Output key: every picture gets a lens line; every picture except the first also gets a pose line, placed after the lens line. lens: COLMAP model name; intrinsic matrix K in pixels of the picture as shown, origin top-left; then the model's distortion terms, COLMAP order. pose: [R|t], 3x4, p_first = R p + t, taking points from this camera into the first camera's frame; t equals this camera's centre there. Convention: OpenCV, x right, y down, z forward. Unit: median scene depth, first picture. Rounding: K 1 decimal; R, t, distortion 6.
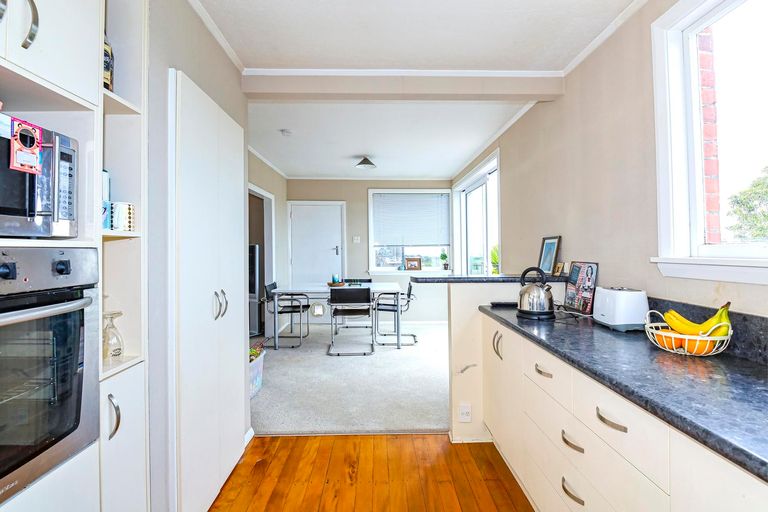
lens RADIAL K [[408.7, 0, 386.1], [0, 408.7, 253.5], [0, 0, 1]] dist [-0.003402, -0.000246]
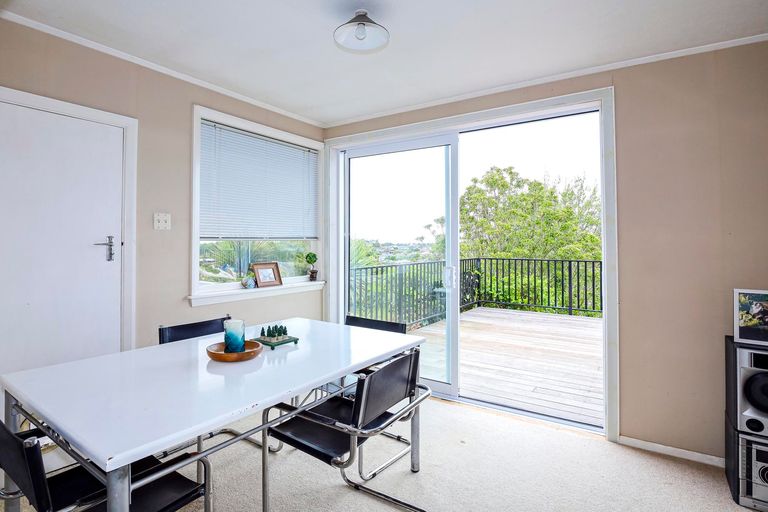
lens RADIAL K [[408.7, 0, 381.5], [0, 408.7, 248.4], [0, 0, 1]] dist [-0.003402, -0.000246]
pose [[0.604764, -0.004269, 0.796394, -0.263770], [0.000554, 0.999988, 0.004939, -0.009068], [-0.796405, -0.002545, 0.604759, 0.583427]]
